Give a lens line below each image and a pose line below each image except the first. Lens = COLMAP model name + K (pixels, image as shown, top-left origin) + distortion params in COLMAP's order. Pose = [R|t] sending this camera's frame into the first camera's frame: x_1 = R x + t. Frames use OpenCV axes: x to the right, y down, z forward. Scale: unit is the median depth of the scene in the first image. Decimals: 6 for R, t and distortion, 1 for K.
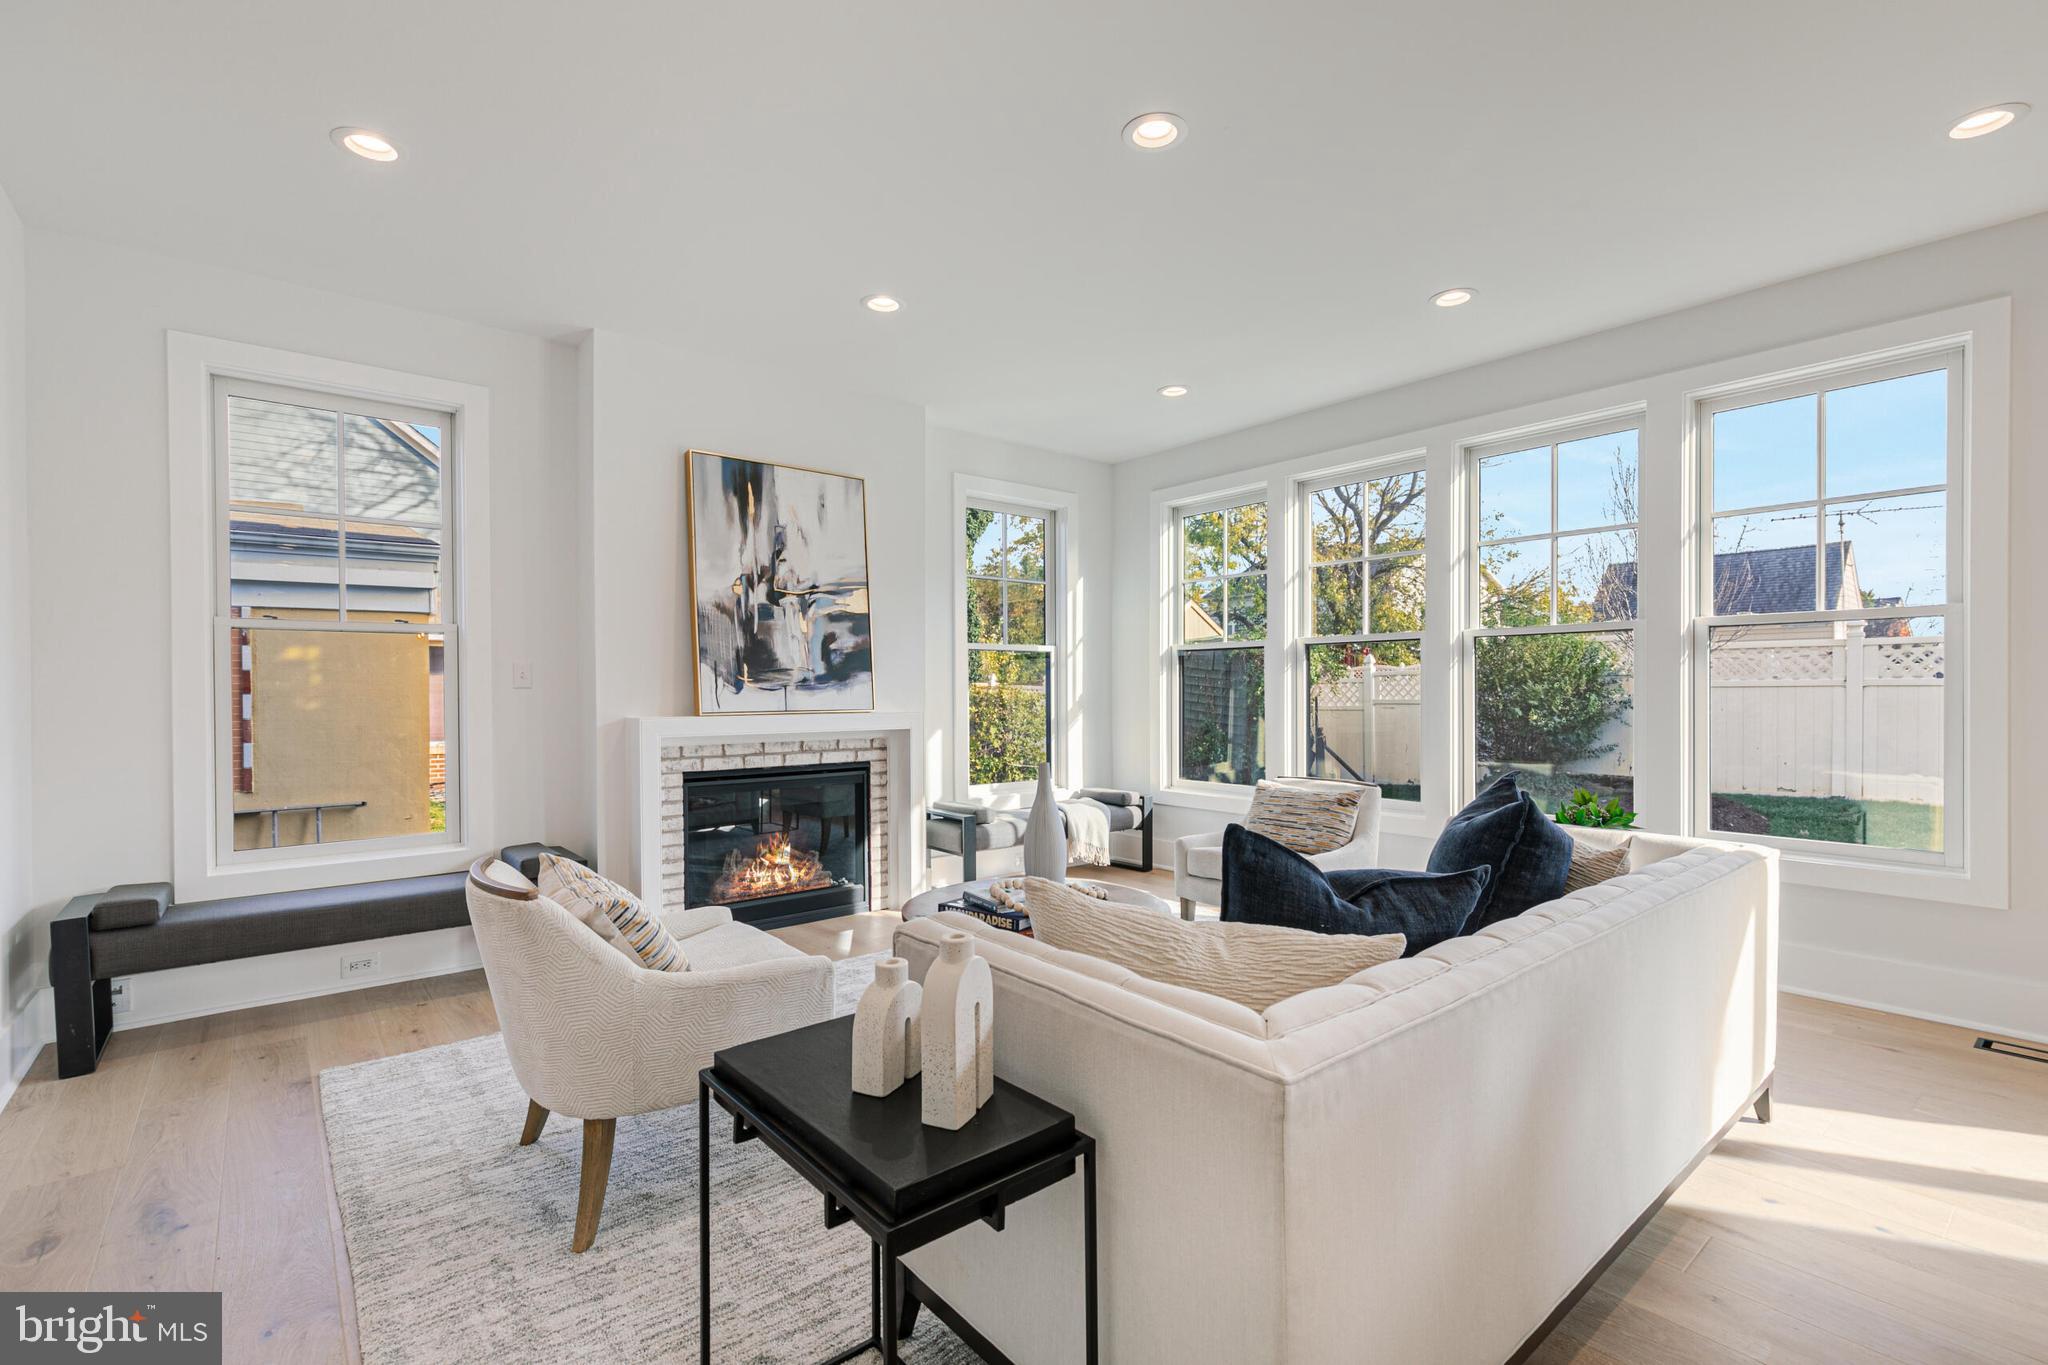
lens RADIAL K [[919.4, 0, 1020.6], [0, 919.4, 695.5], [0, 0, 1]] dist [0.005489, -0.000733]
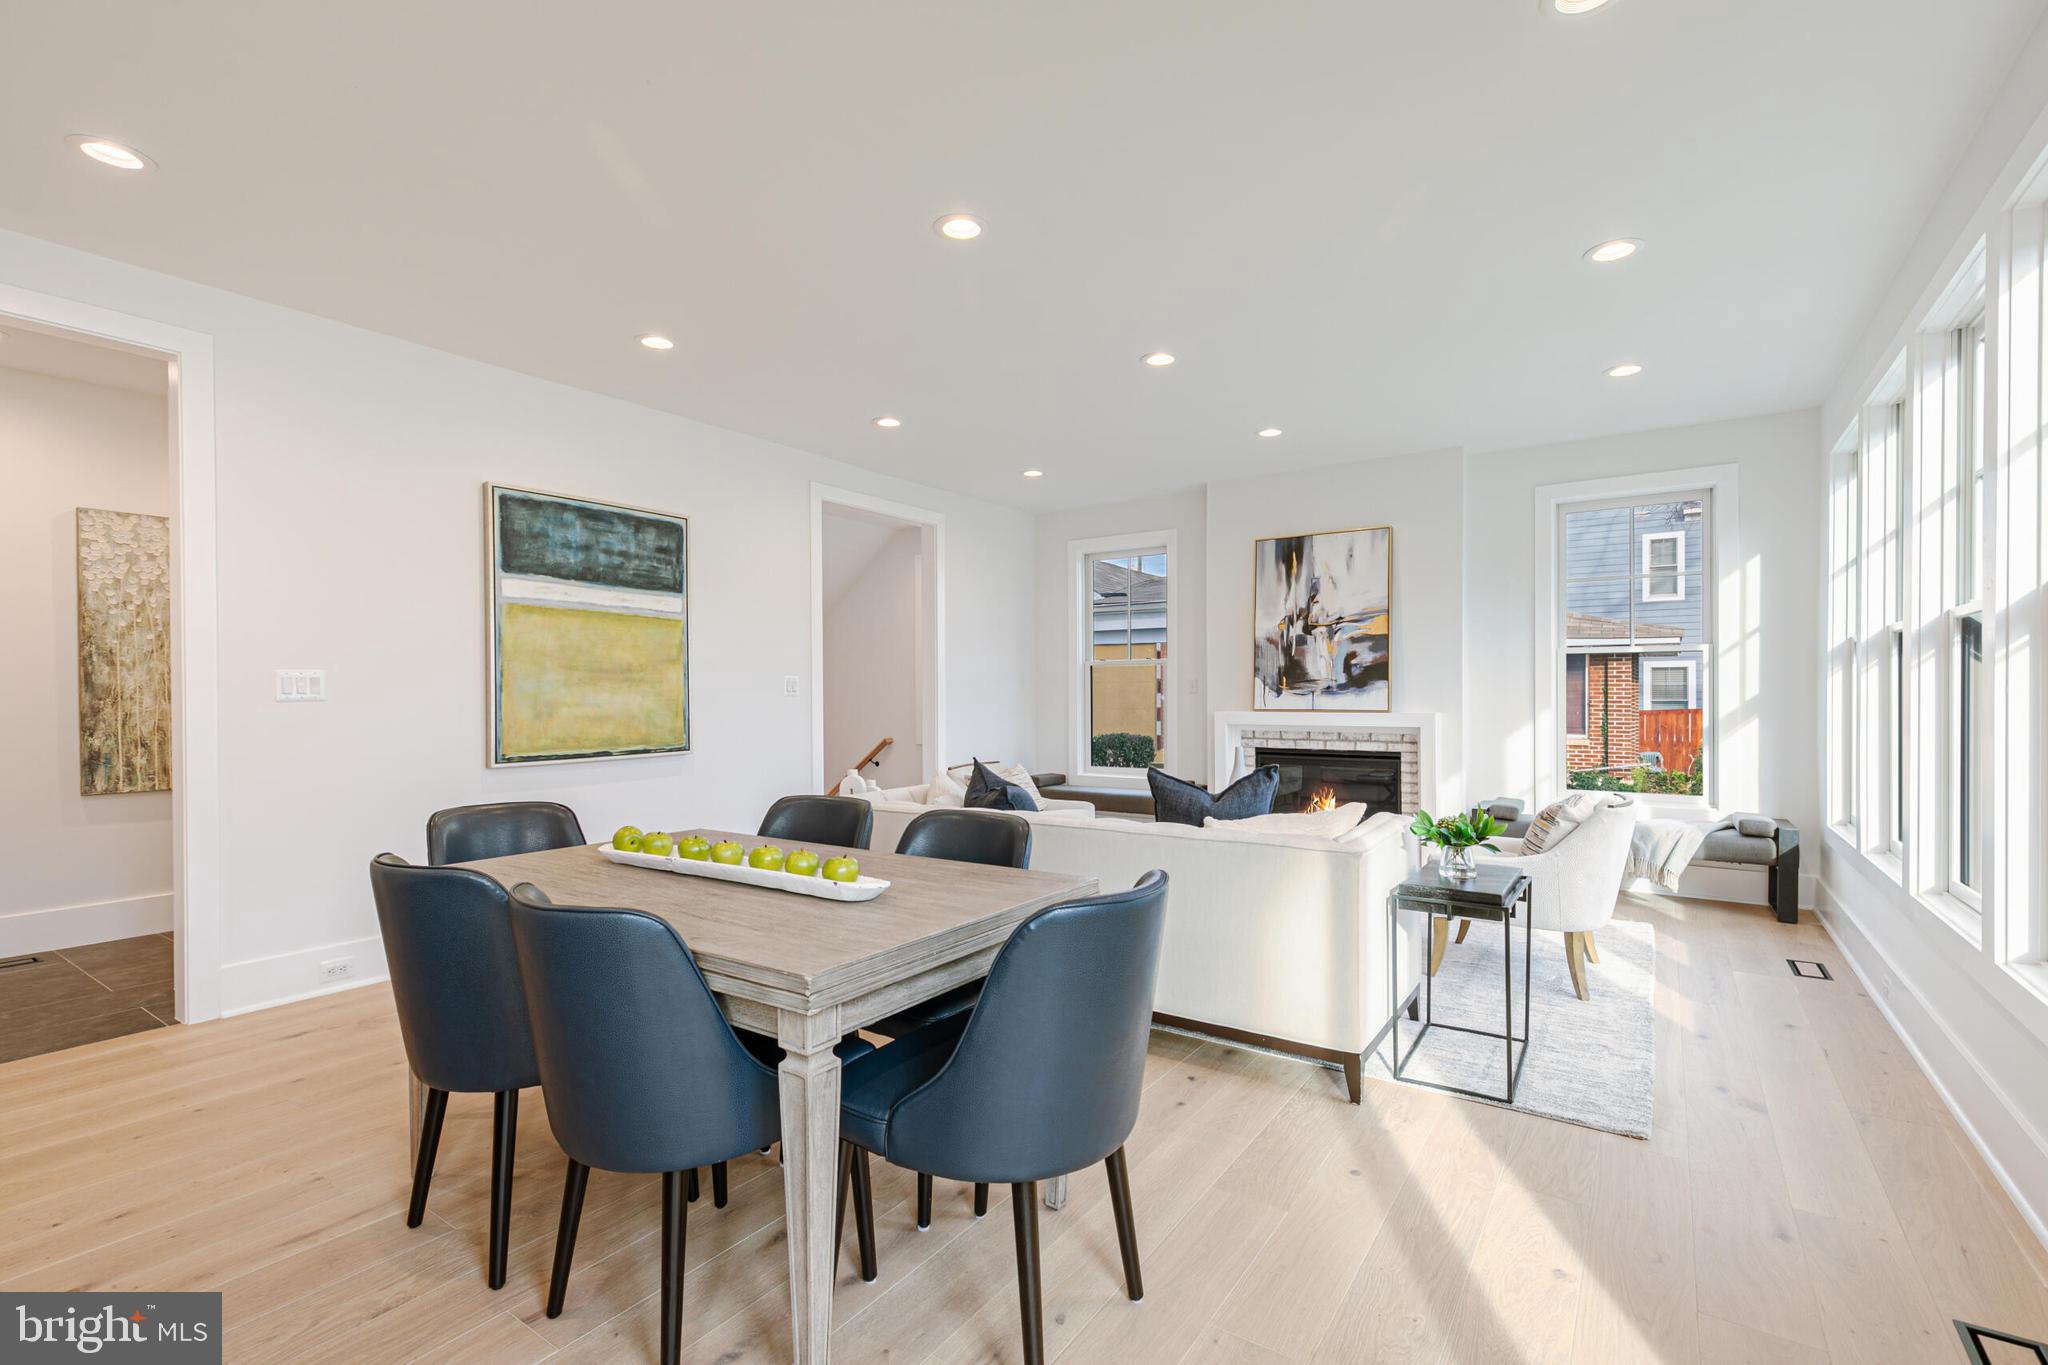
lens RADIAL K [[919.4, 0, 1019.3], [0, 919.4, 691.8], [0, 0, 1]] dist [0.005489, -0.000733]
pose [[0.266967, 0.001859, -0.963704, 0.969188], [-0.001871, 0.999997, 0.001410, -0.011279], [0.963704, 0.001427, 0.266970, 0.189166]]
